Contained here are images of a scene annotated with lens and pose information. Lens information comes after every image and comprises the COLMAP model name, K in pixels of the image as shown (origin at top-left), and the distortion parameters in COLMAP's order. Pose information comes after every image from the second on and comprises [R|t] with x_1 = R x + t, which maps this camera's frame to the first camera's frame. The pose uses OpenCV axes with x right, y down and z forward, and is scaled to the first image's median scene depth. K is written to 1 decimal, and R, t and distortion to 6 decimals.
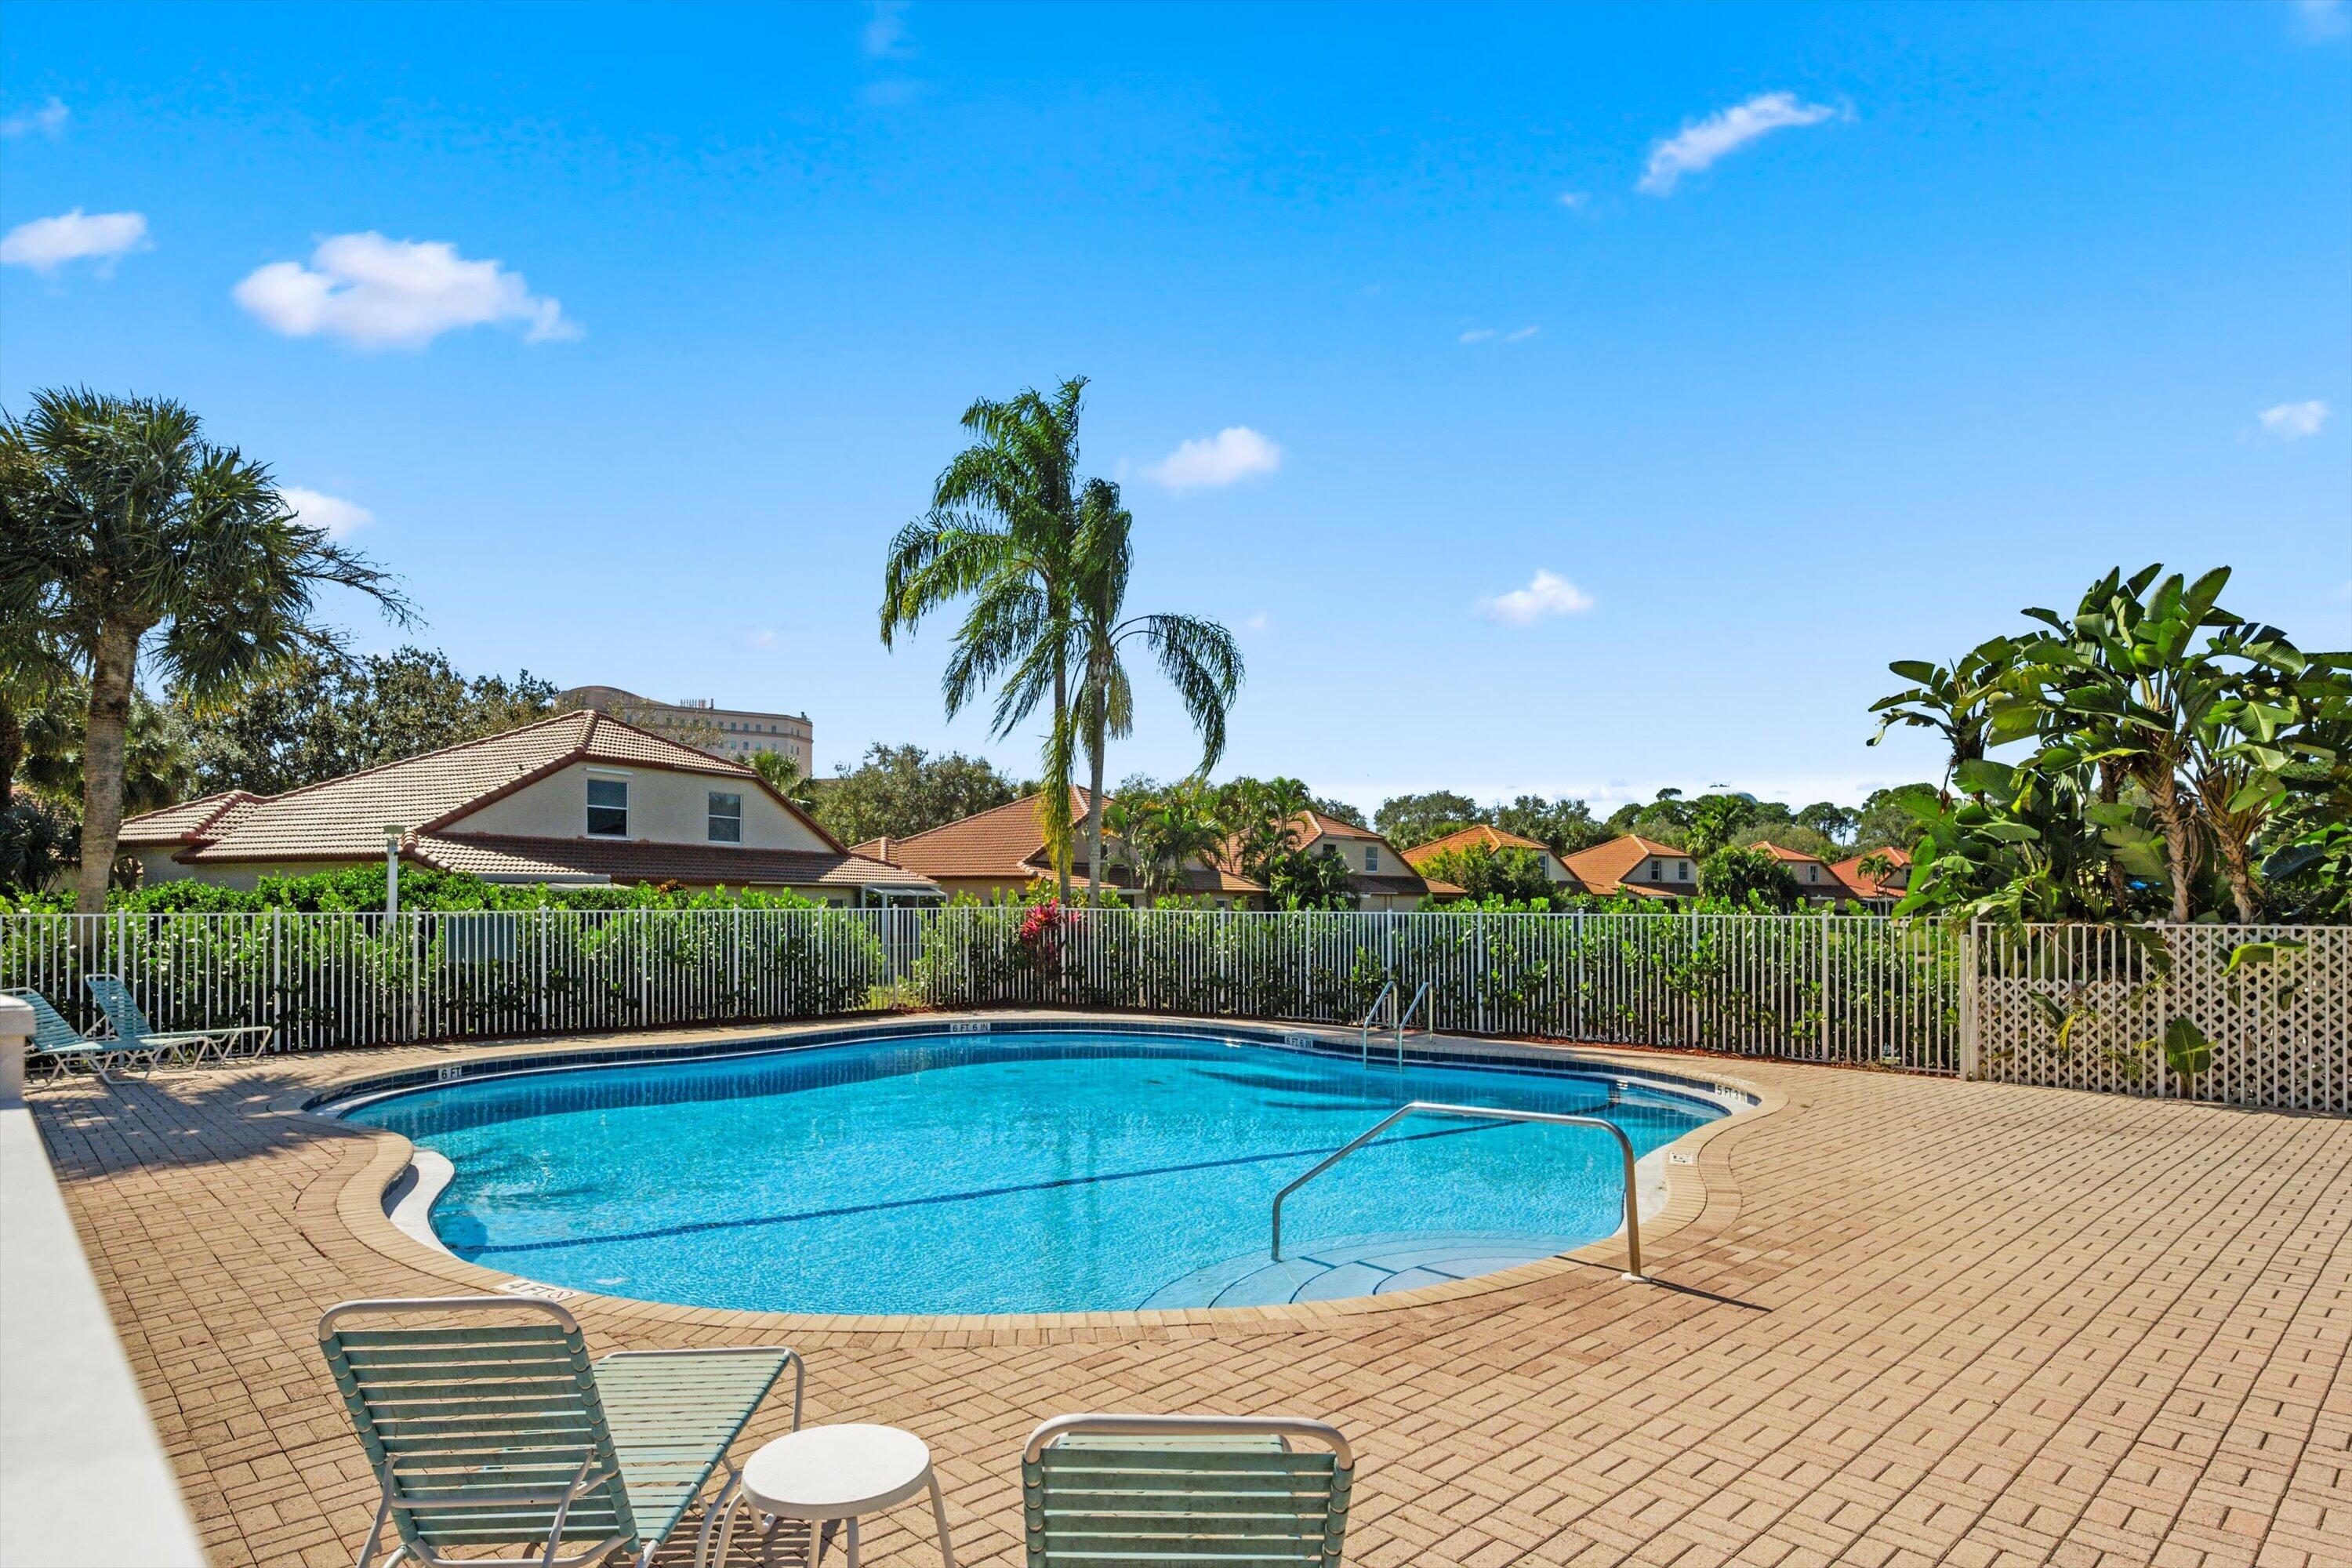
lens RADIAL K [[1964.2, 0, 1176.0], [0, 1964.2, 784.0], [0, 0, 1]] dist [0.005092, 0.003134]
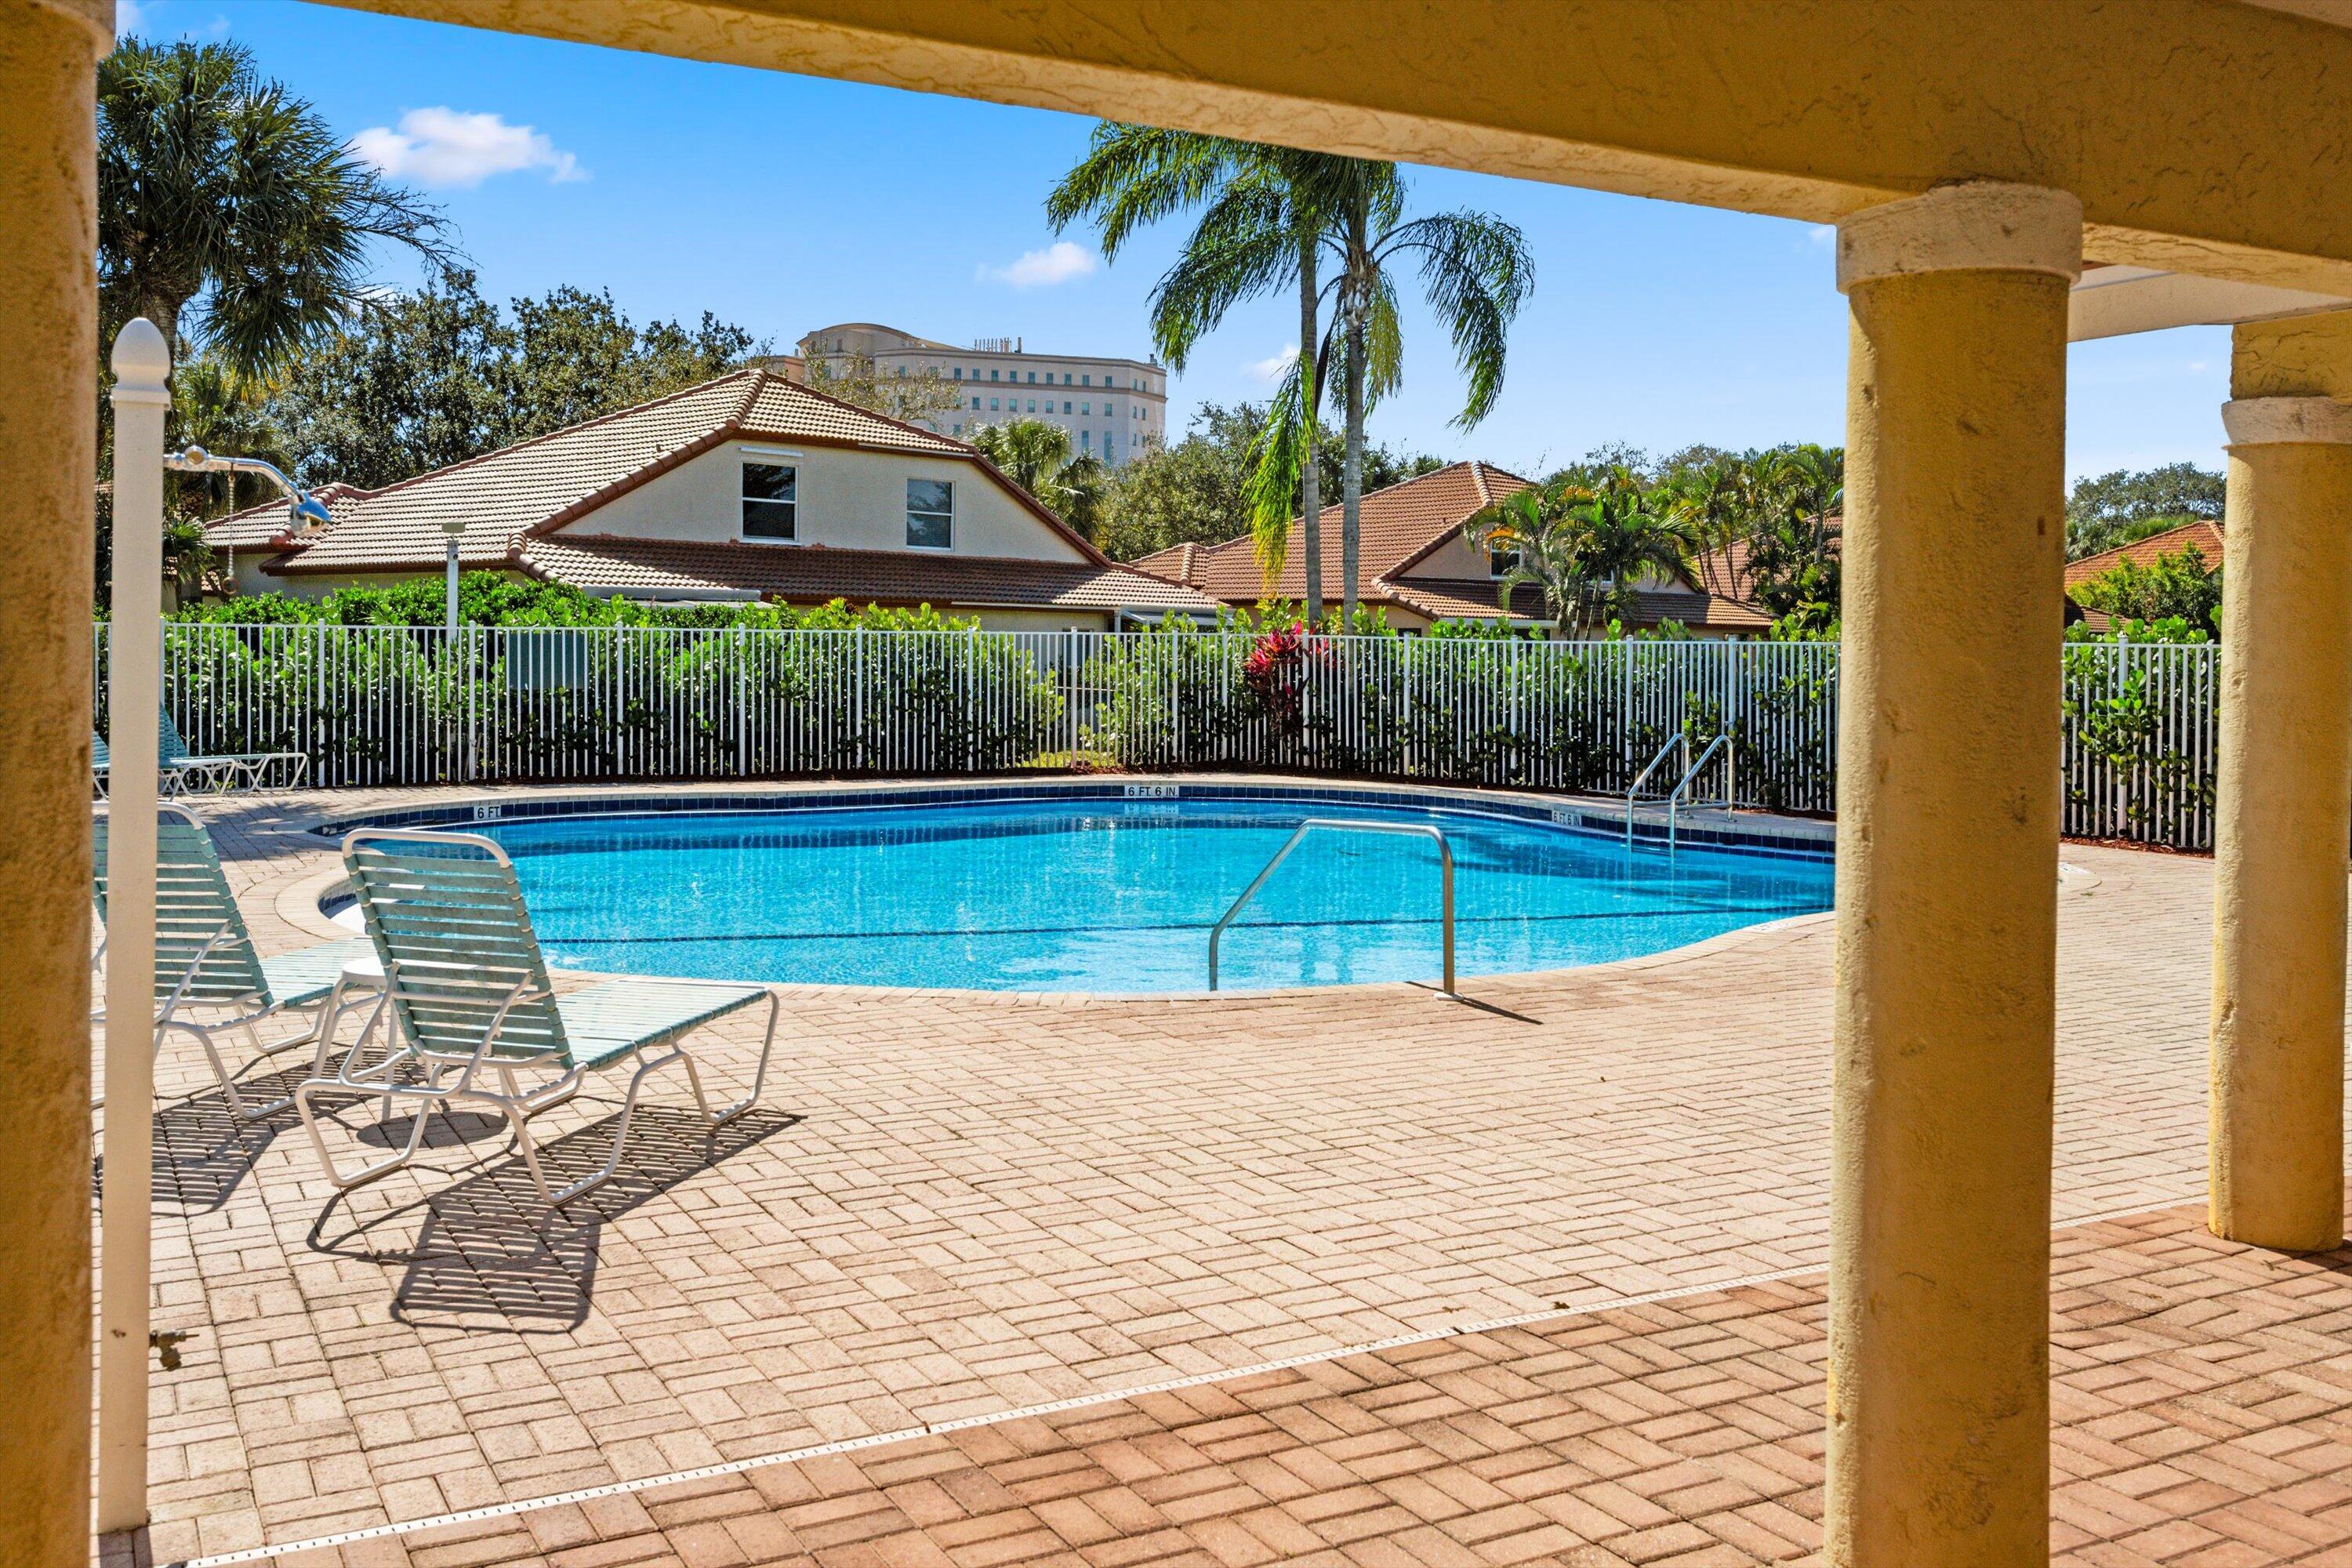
lens RADIAL K [[8241.9, 0, 1176.0], [0, 8241.9, 784.0], [0, 0, 1]] dist [-0.022752, 0.177335]
pose [[0.874680, 0.007542, -0.484643, 1.390960], [0.012390, 0.999204, 0.037911, 0.002801], [0.484543, -0.039165, 0.873890, -1.693346]]
